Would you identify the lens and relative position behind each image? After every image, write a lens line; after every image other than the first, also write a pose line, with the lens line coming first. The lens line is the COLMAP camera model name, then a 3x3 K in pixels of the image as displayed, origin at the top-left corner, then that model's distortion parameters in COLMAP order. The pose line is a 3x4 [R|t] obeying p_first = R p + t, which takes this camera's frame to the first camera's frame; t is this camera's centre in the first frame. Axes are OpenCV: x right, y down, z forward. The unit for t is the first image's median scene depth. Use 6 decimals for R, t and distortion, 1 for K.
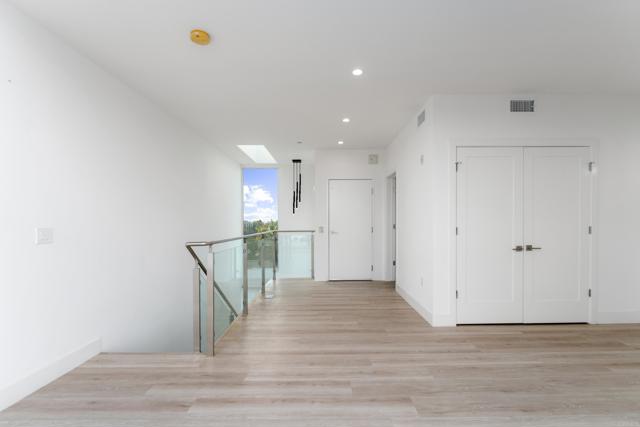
lens RADIAL K [[293.9, 0, 316.8], [0, 293.9, 217.2], [0, 0, 1]] dist [0.001048, 0.000074]
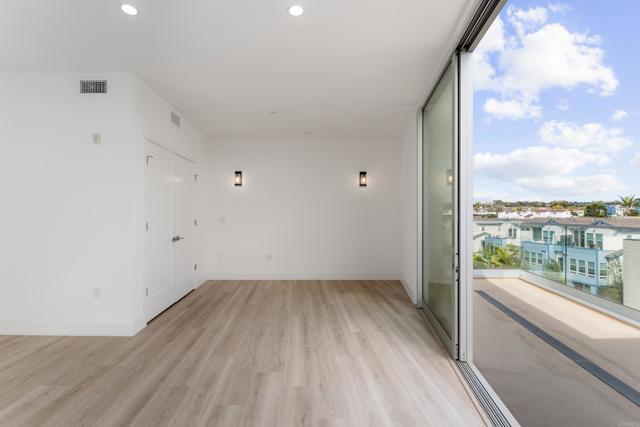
lens RADIAL K [[280.5, 0, 313.9], [0, 280.5, 214.2], [0, 0, 1]] dist [0.000593, -0.000263]
pose [[0.005070, 0.005142, 0.999974, -0.565771], [-0.011377, 0.999922, -0.005084, 0.004049], [-0.999922, -0.011351, 0.005128, 0.577745]]
